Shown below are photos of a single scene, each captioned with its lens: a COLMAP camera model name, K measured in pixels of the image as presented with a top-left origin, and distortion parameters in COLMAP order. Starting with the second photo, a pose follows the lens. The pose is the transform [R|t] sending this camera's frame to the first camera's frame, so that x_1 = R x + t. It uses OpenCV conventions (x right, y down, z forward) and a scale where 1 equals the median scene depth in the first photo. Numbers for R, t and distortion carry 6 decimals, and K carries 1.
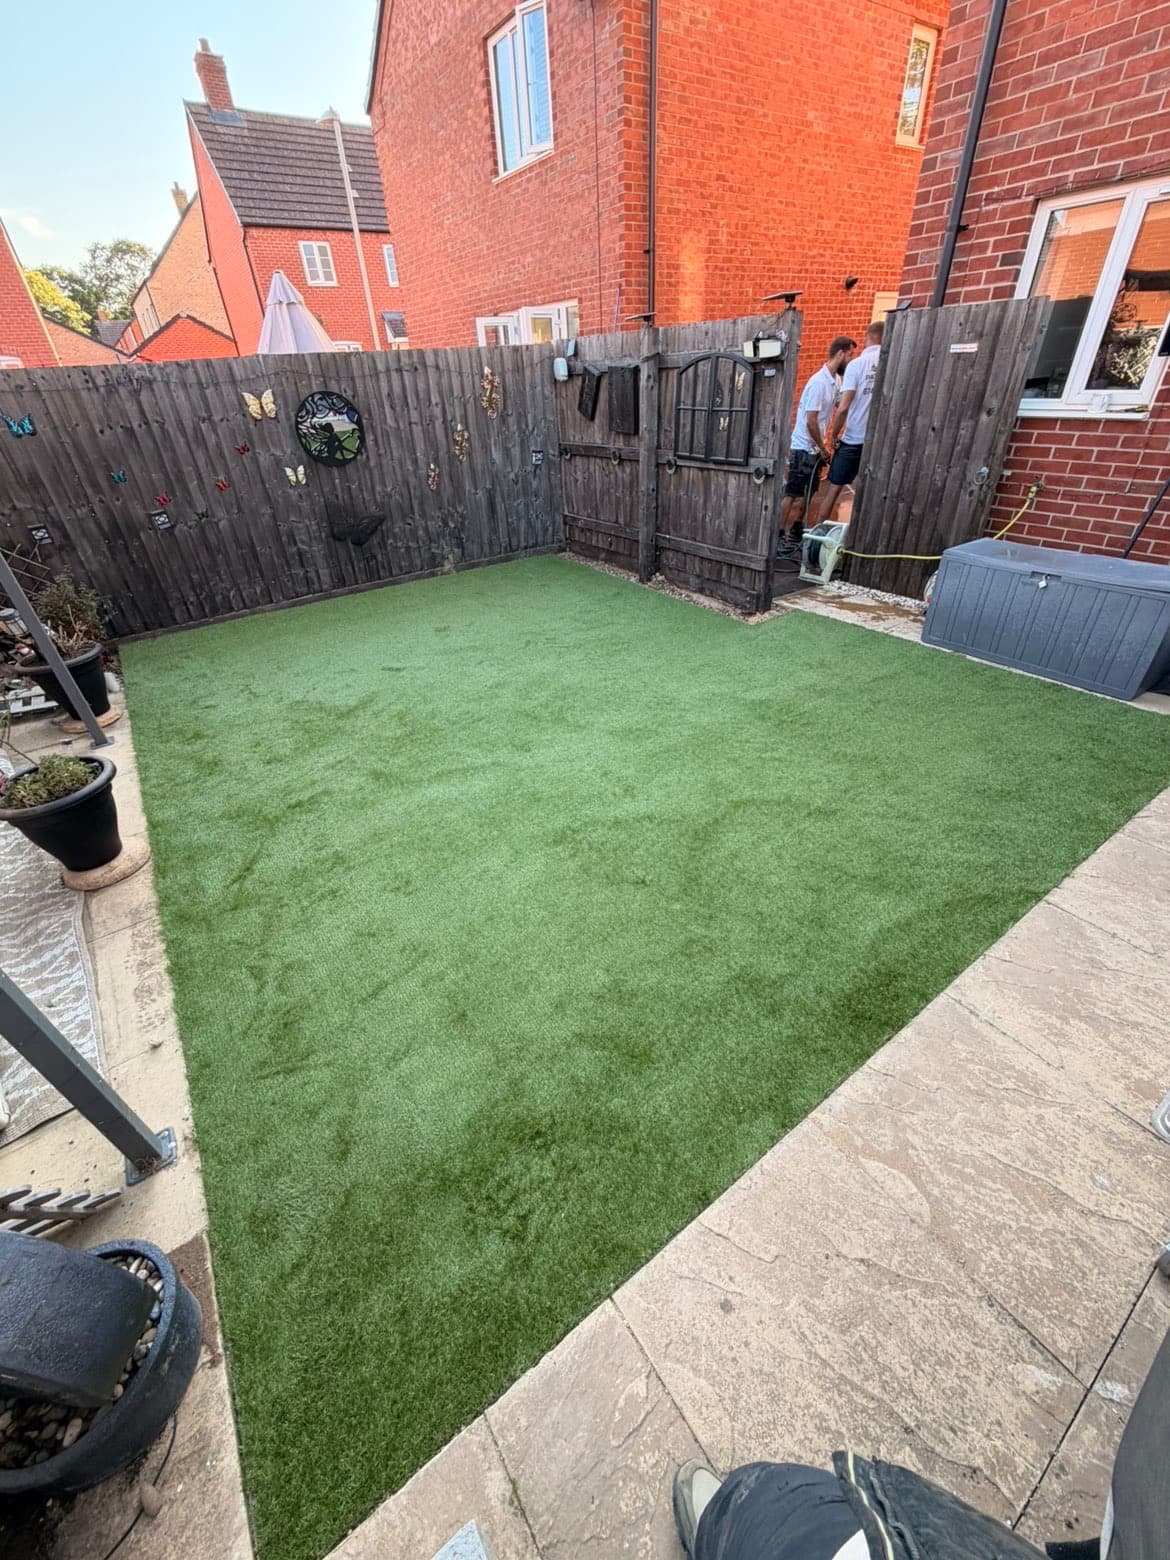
lens RADIAL K [[622.7, 0, 585.0], [0, 622.7, 780.0], [0, 0, 1]] dist [-0.003543, -0.000243]
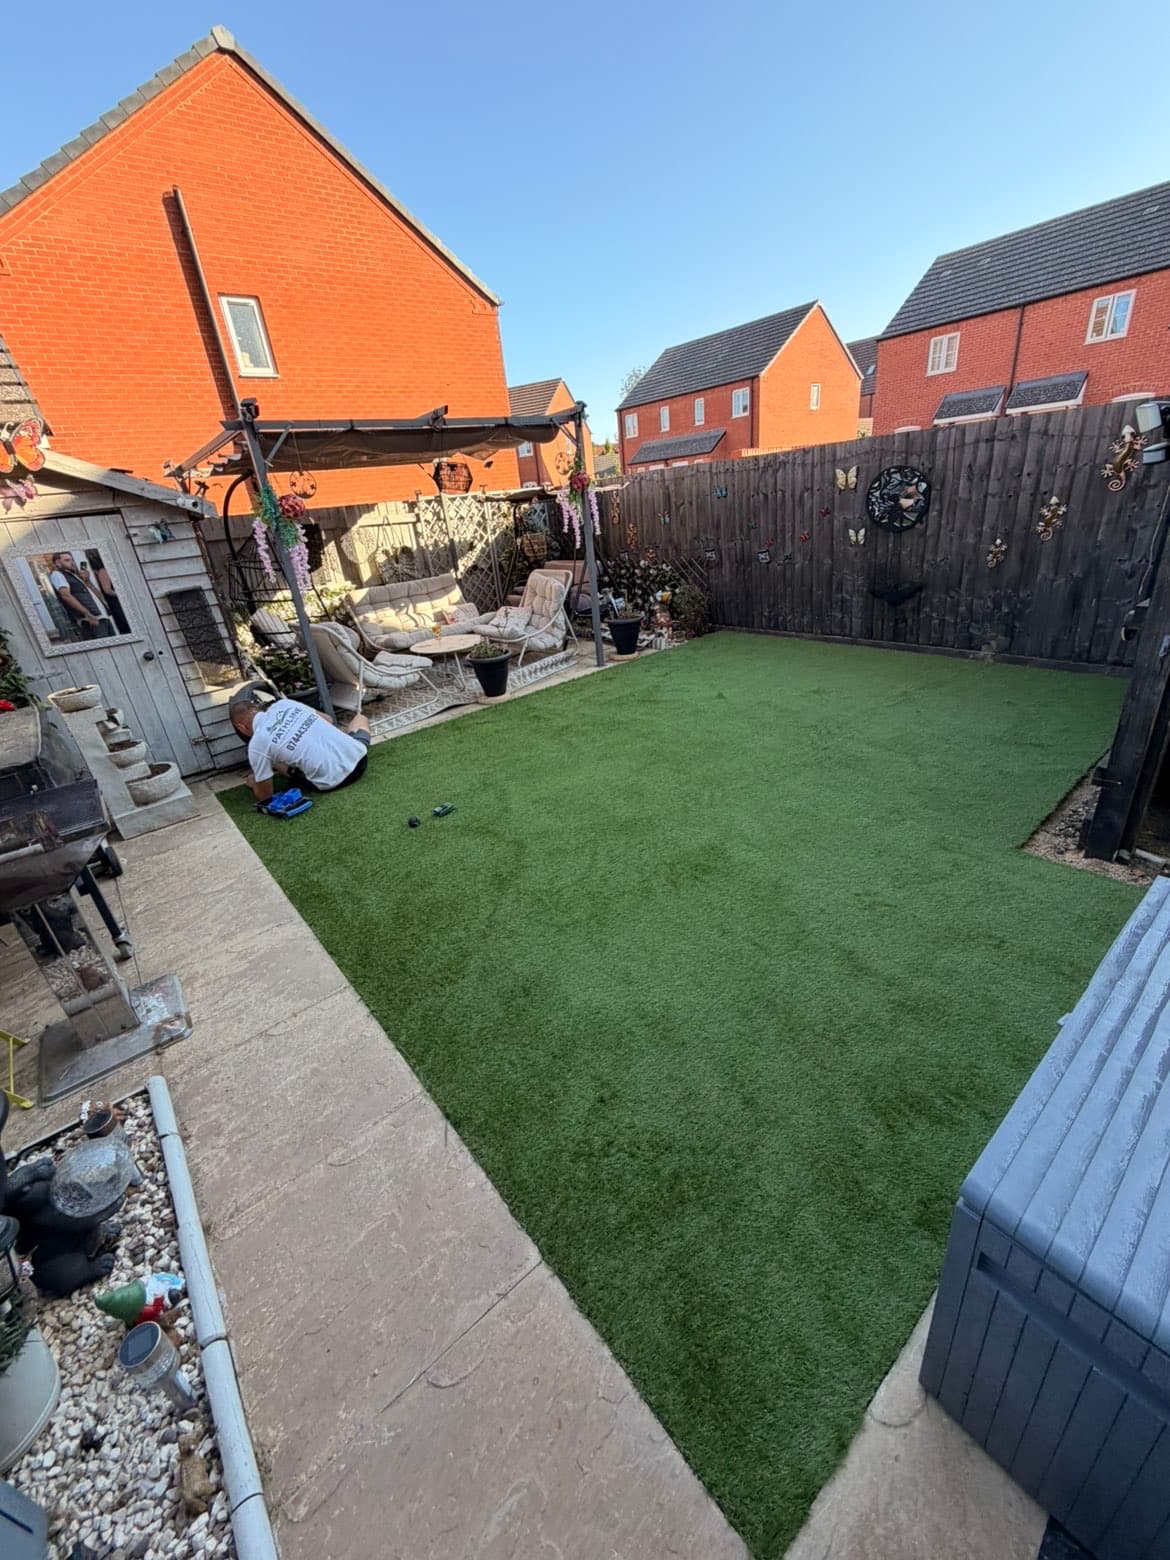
lens RADIAL K [[622.7, 0, 585.0], [0, 622.7, 780.0], [0, 0, 1]] dist [-0.003543, -0.000243]
pose [[0.079938, 0.452918, -0.887962, 0.763129], [-0.467868, 0.803637, 0.367787, -0.337362], [0.880176, 0.386048, 0.276147, 0.443495]]
